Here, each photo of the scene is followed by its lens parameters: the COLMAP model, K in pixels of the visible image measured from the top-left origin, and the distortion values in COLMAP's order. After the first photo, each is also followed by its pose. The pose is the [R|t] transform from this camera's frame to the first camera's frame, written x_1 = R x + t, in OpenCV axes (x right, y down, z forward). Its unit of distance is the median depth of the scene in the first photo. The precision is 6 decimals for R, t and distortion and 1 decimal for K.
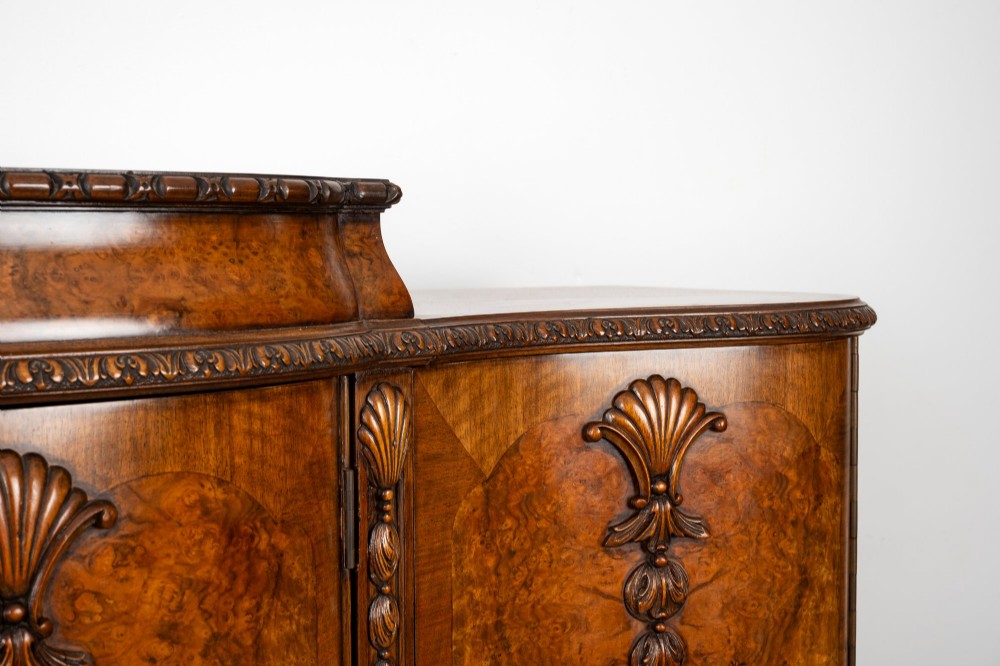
lens RADIAL K [[1643.2, 0, 496.5], [0, 1643.2, 325.7], [0, 0, 1]] dist [0.001656, 0.000000]
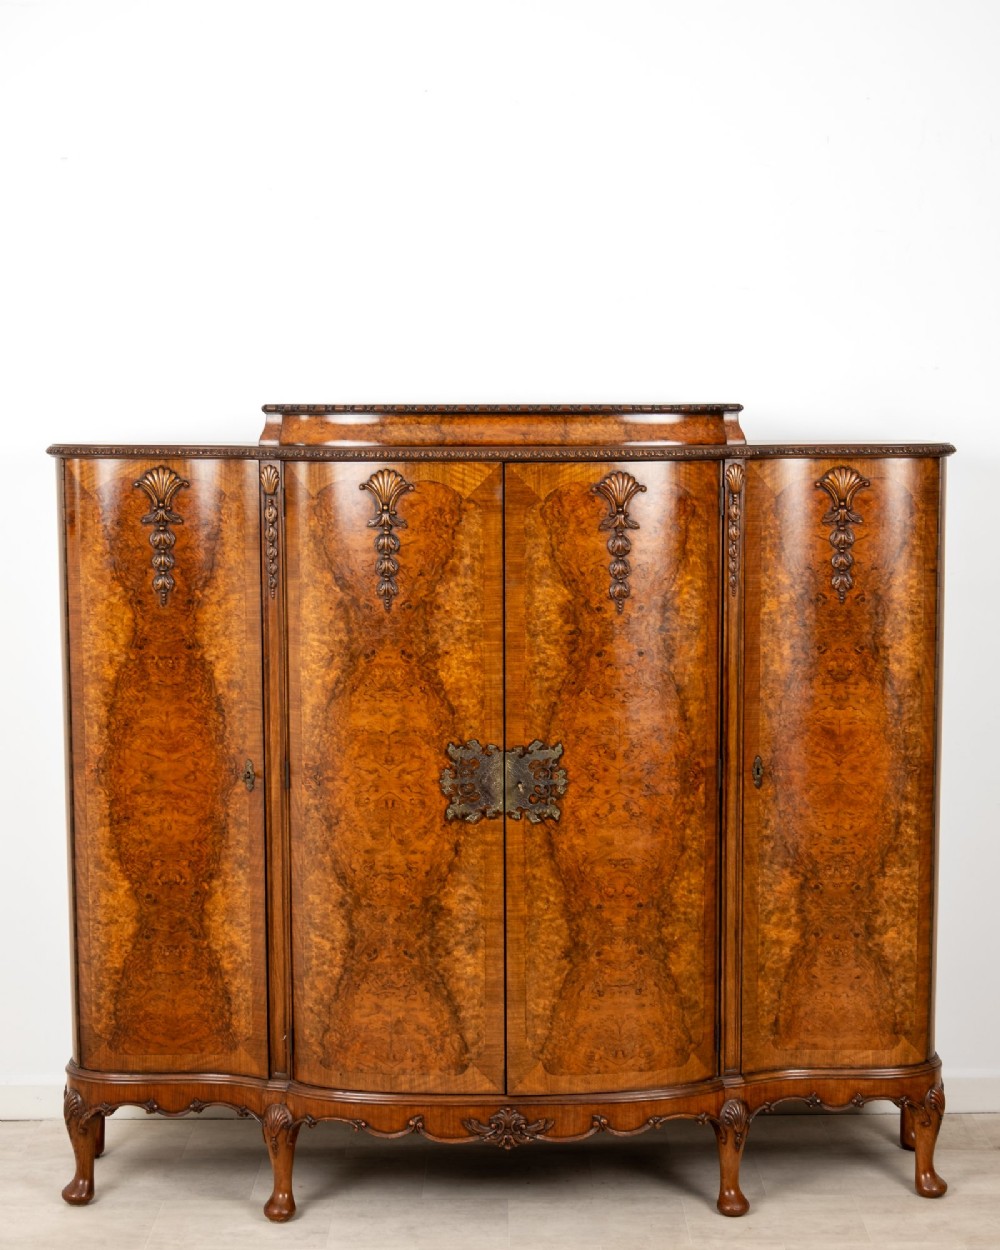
lens RADIAL K [[2474.9, 0, 516.0], [0, 2474.9, 653.0], [0, 0, 1]] dist [-0.027146, 0.000000]
pose [[0.882910, 0.058218, -0.465919, 1.975042], [-0.029674, 0.997218, 0.068373, 0.091263], [0.468604, -0.046541, 0.882182, -3.829190]]
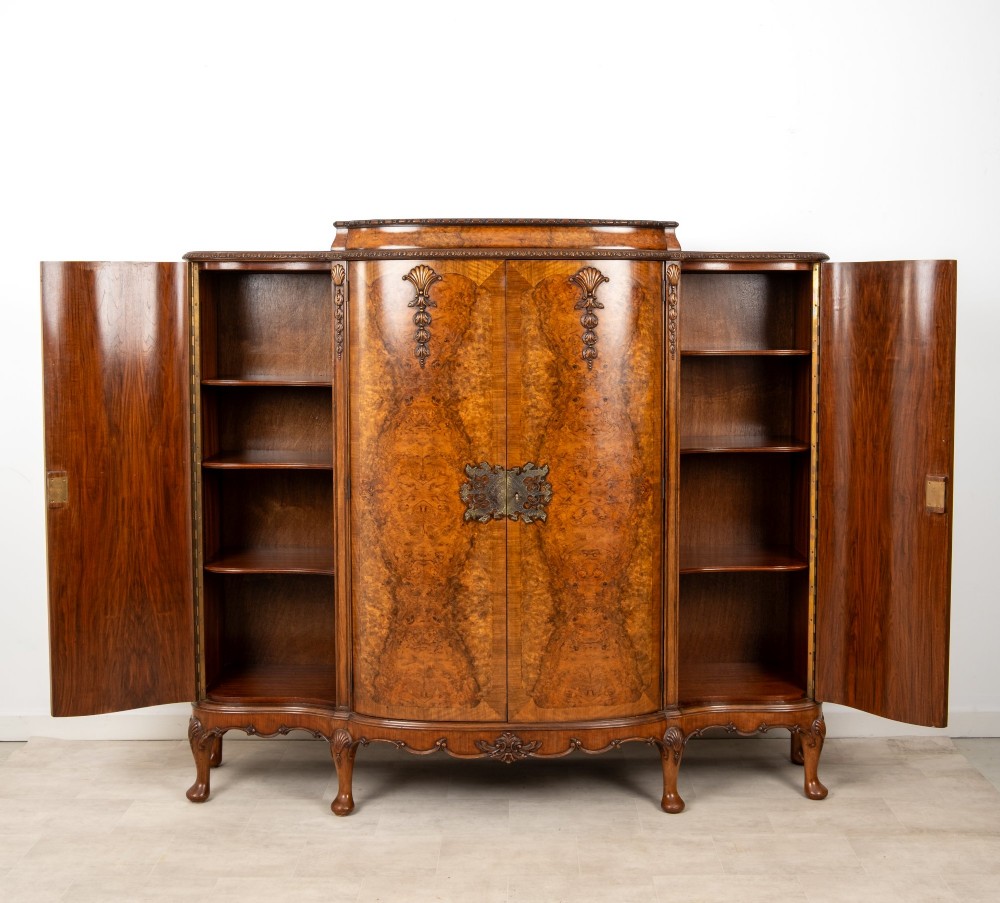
lens RADIAL K [[1408.0, 0, 516.9], [0, 1408.0, 385.8], [0, 0, 1]] dist [-0.041956, 0.000000]
pose [[0.879081, 0.032084, -0.475591, 1.498348], [-0.031751, 0.999458, 0.008736, 0.370384], [0.475613, 0.007421, 0.879623, -2.834089]]
